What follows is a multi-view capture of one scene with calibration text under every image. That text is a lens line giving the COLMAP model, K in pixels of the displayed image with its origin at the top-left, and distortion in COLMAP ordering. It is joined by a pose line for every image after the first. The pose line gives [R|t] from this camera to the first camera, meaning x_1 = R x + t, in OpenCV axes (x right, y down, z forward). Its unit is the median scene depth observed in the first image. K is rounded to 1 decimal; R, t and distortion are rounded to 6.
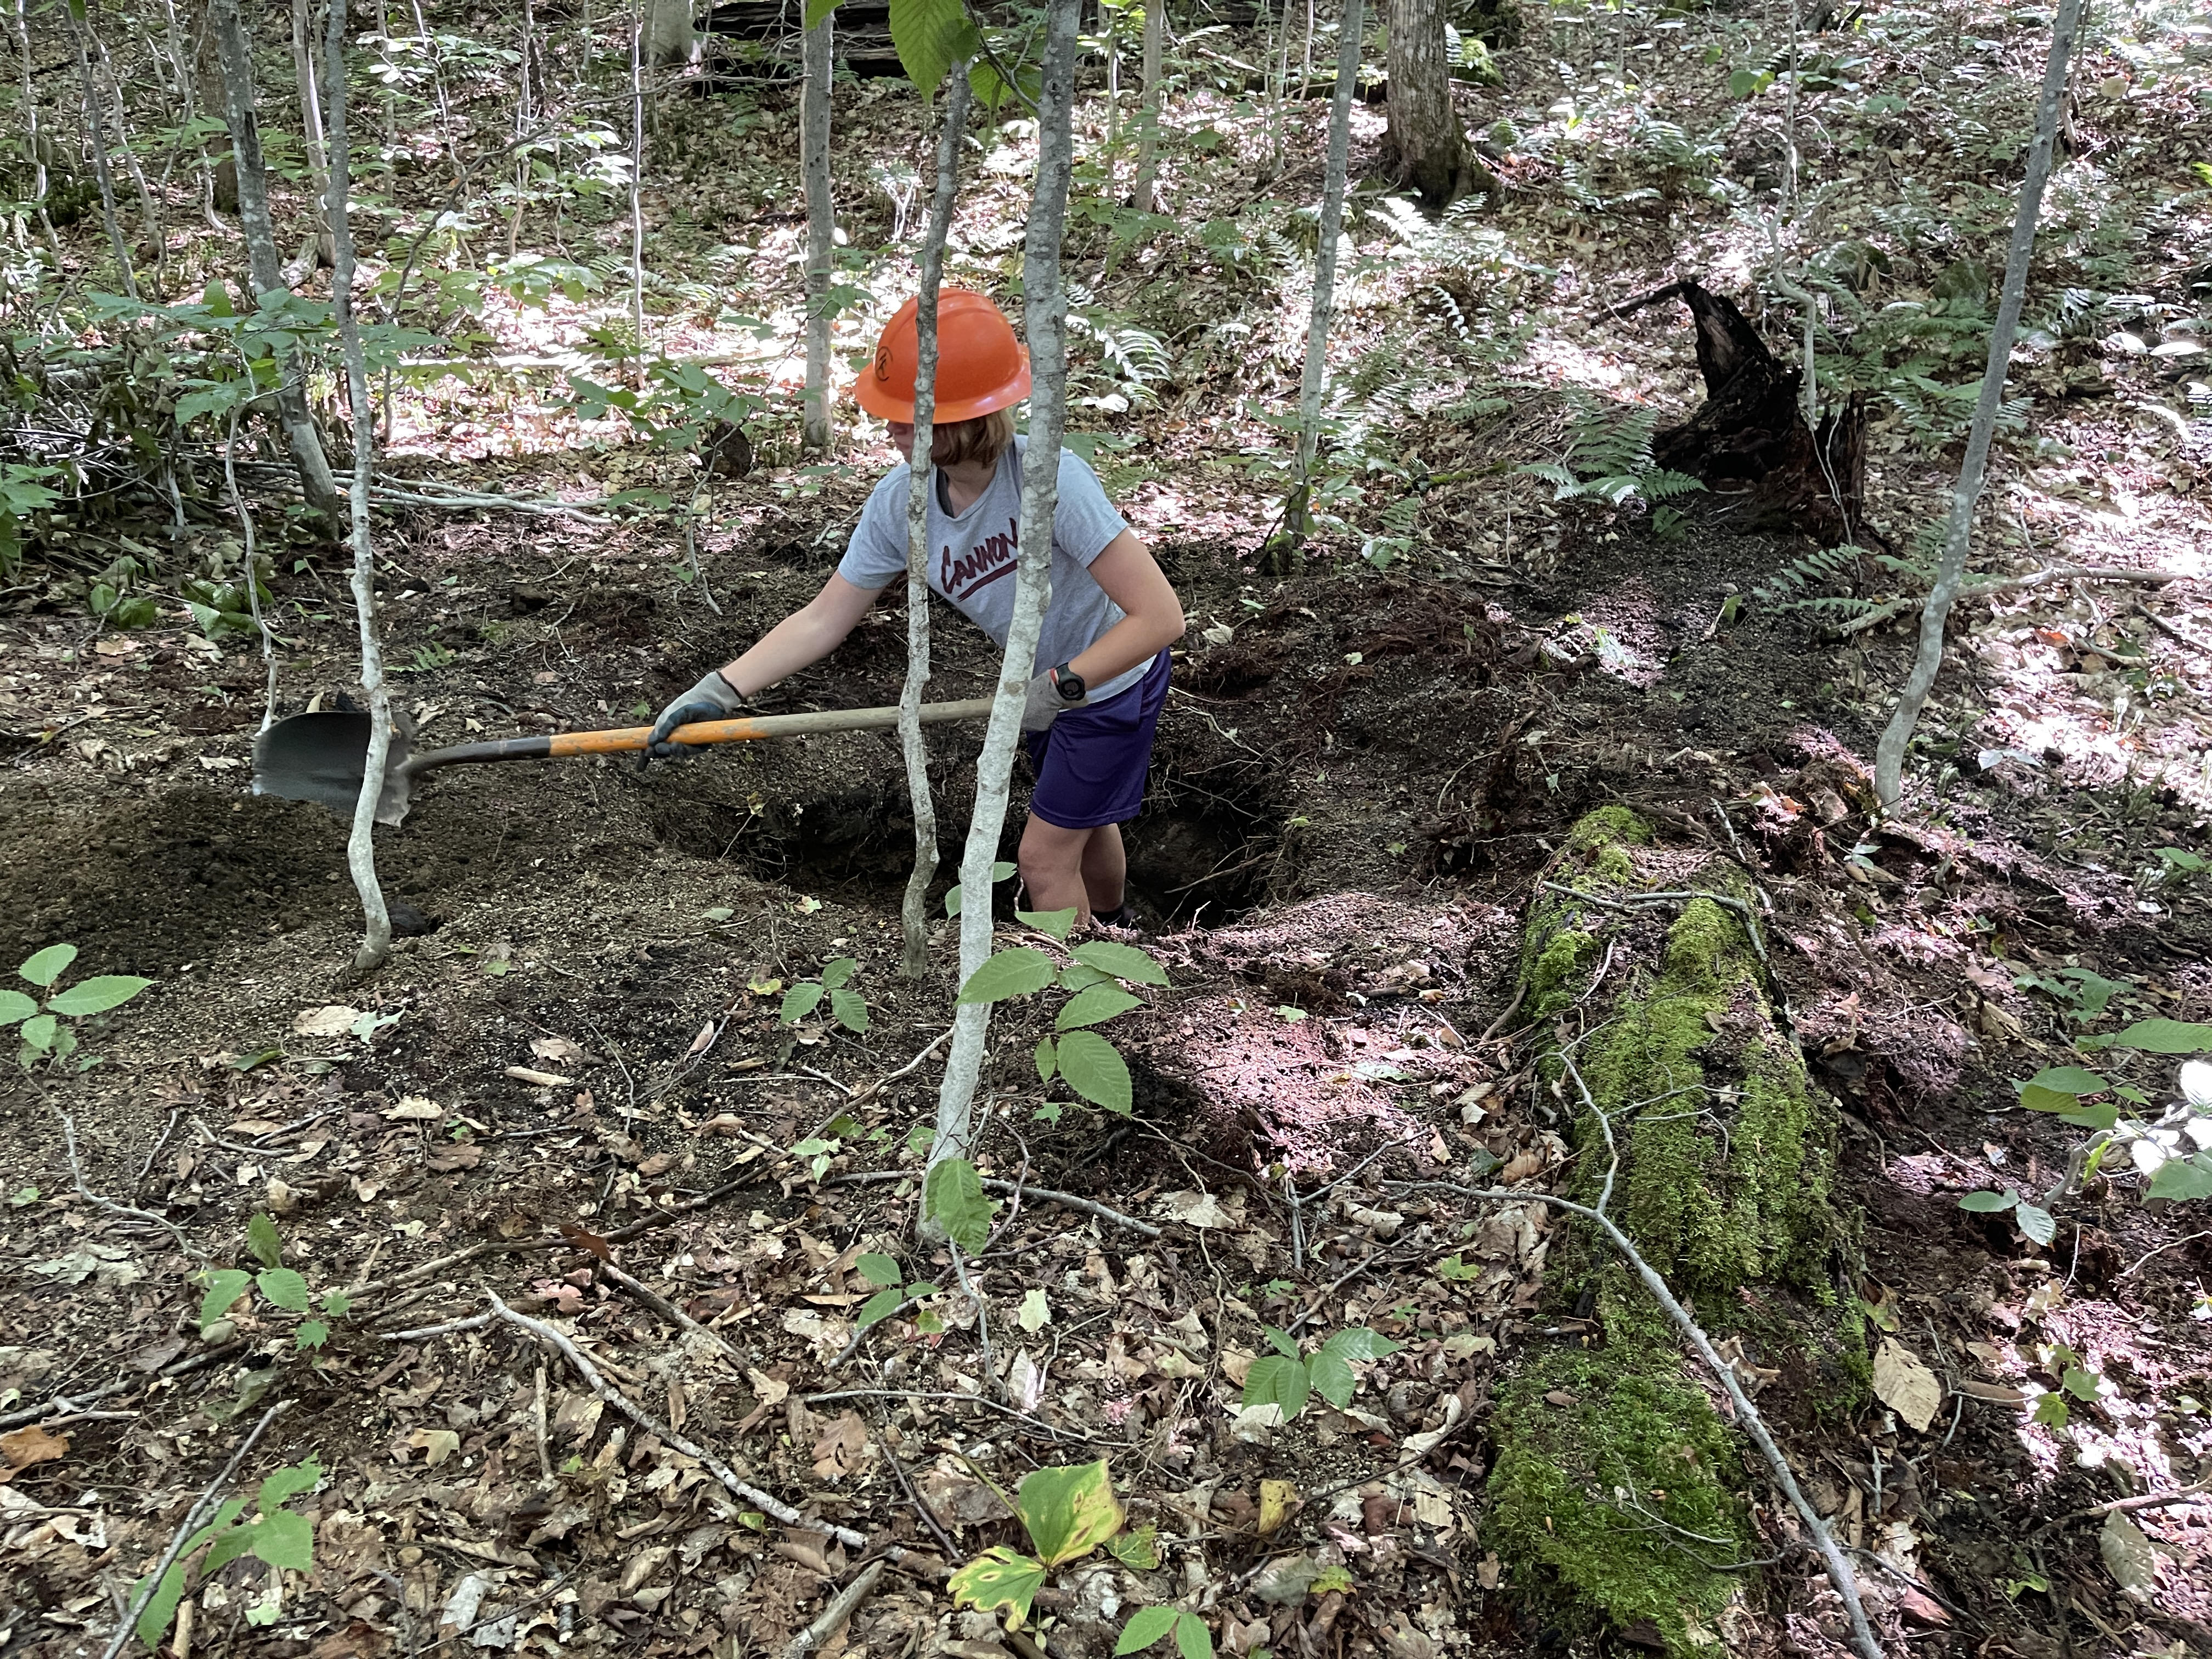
lens RADIAL K [[1661.6, 0, 1107.5], [0, 1661.6, 808.3], [0, 0, 1]] dist [0.048744, -0.061250]
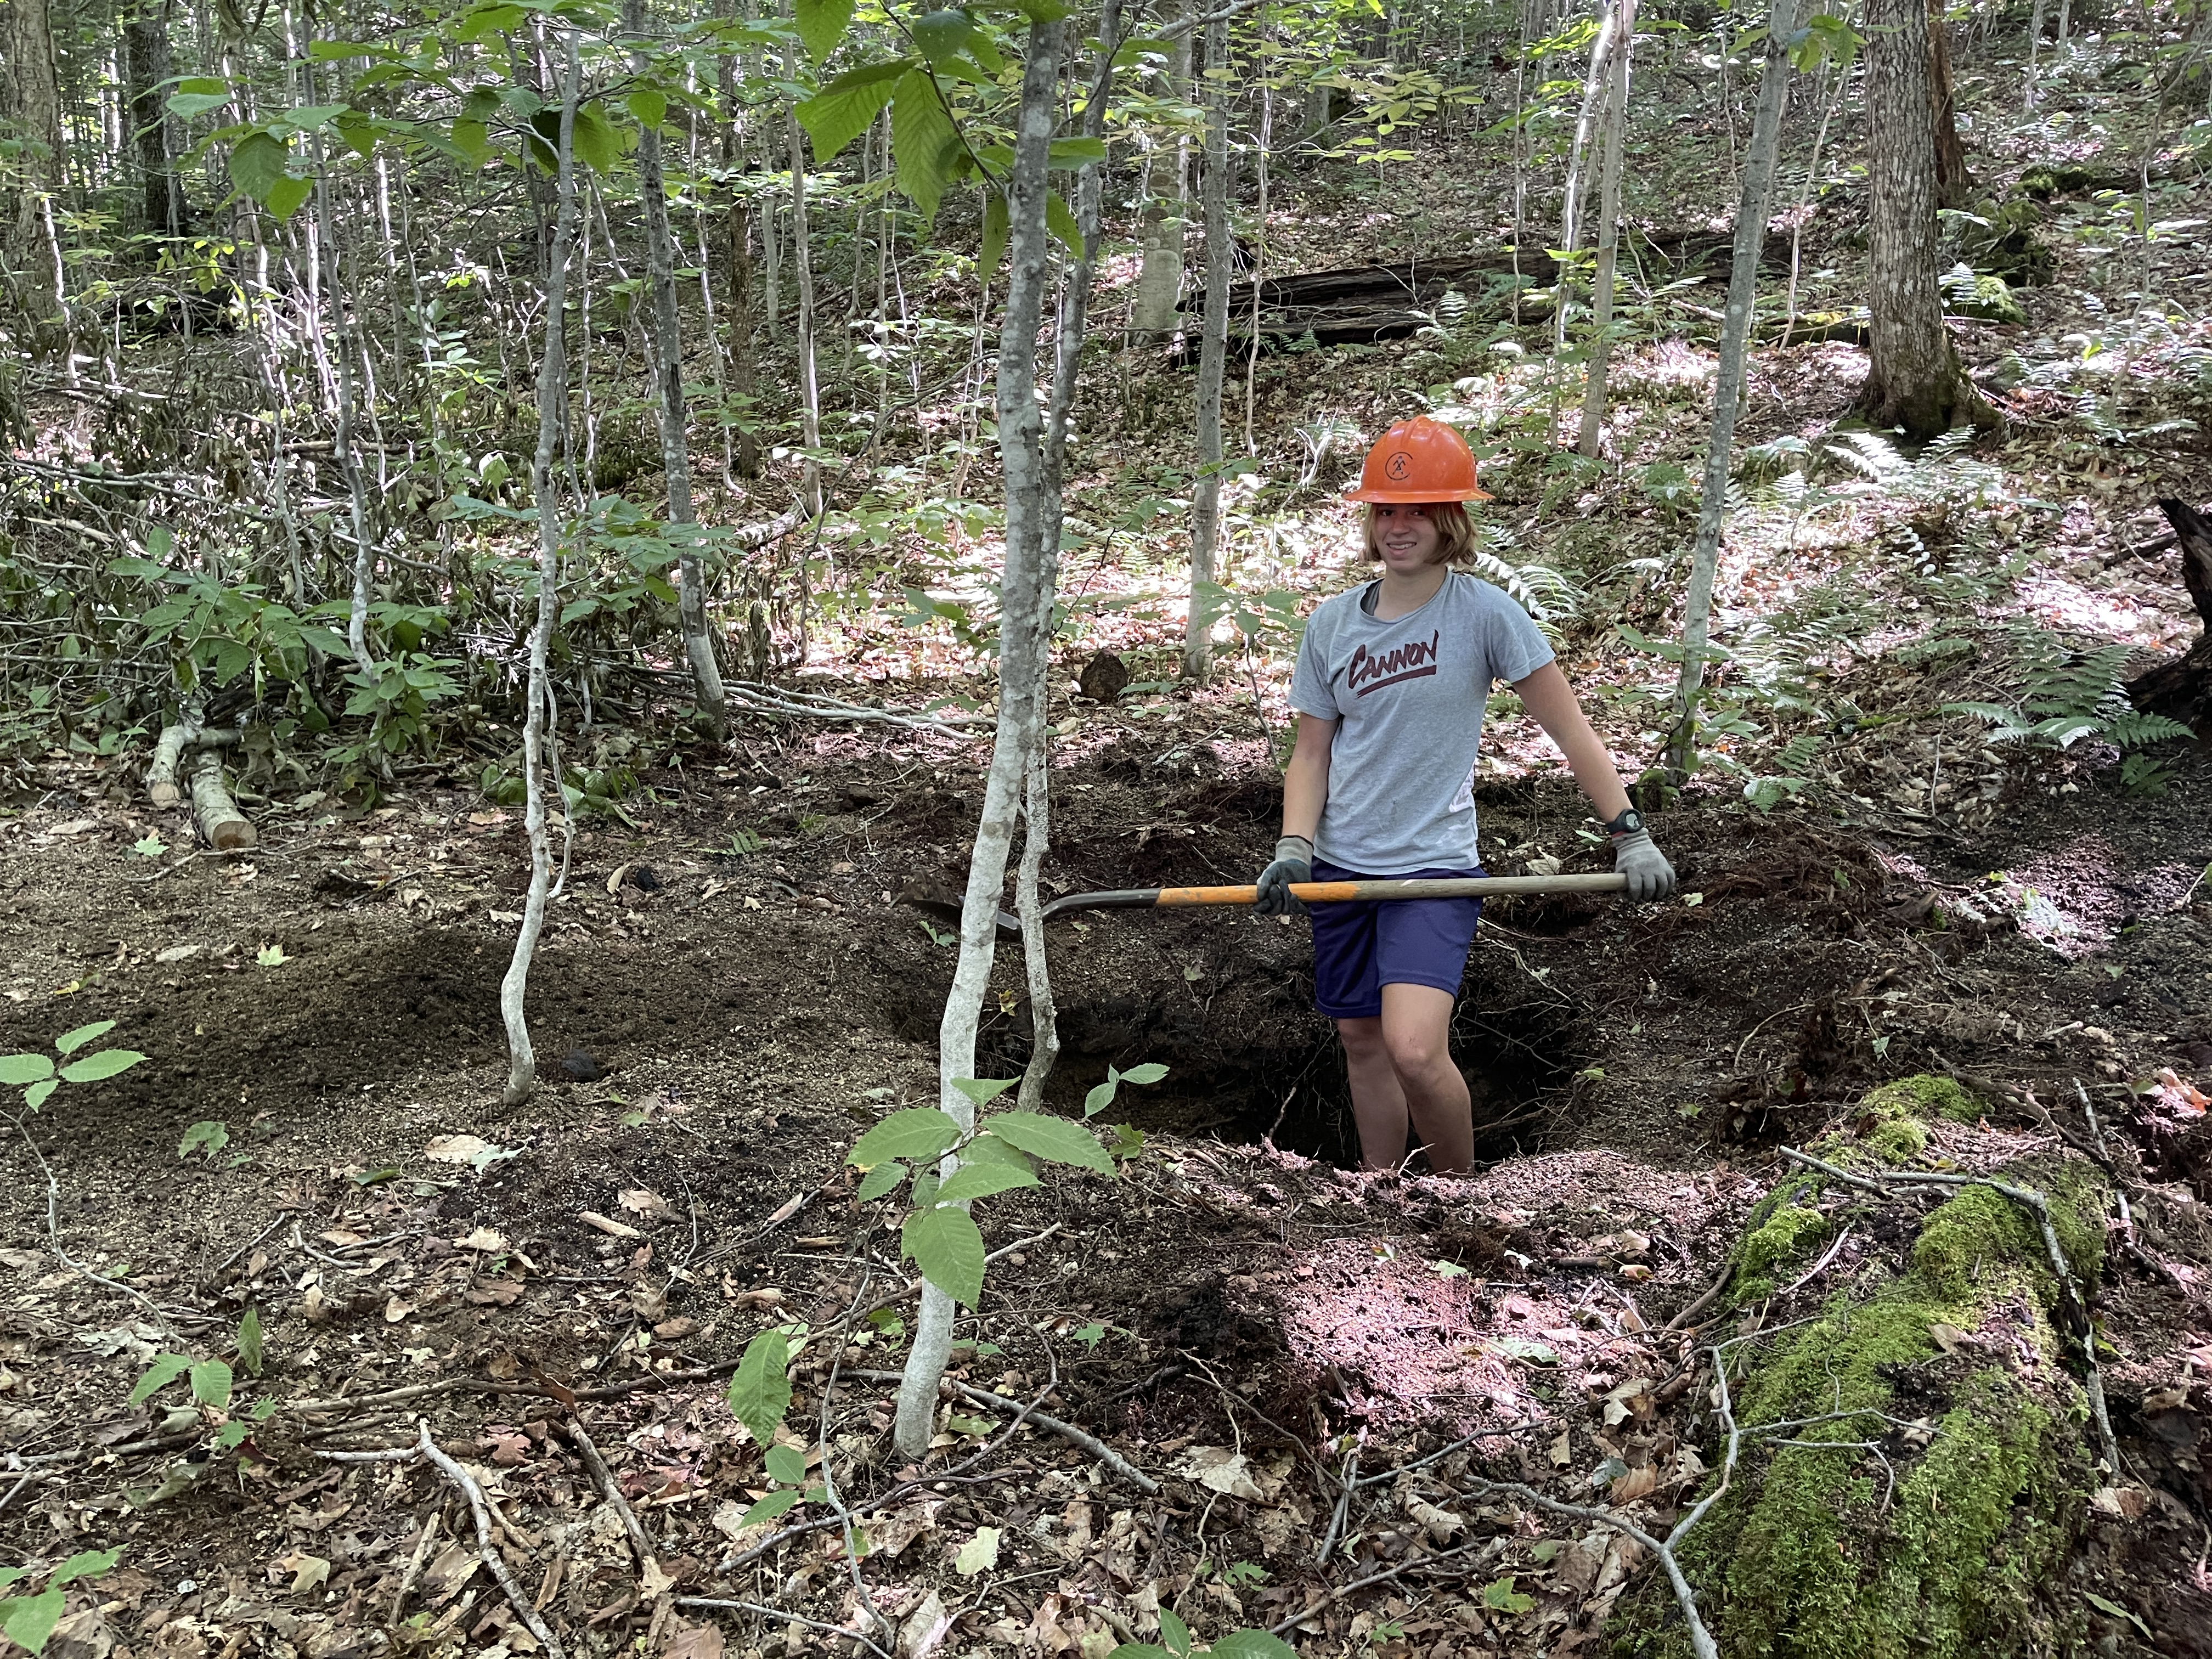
lens RADIAL K [[1661.6, 0, 1095.2], [0, 1661.6, 838.4], [0, 0, 1]] dist [0.048744, -0.061250]
pose [[0.950407, 0.047382, -0.307379, 0.188254], [-0.089860, 0.988010, -0.125547, 0.028143], [0.297745, 0.146942, 0.943269, 0.104121]]
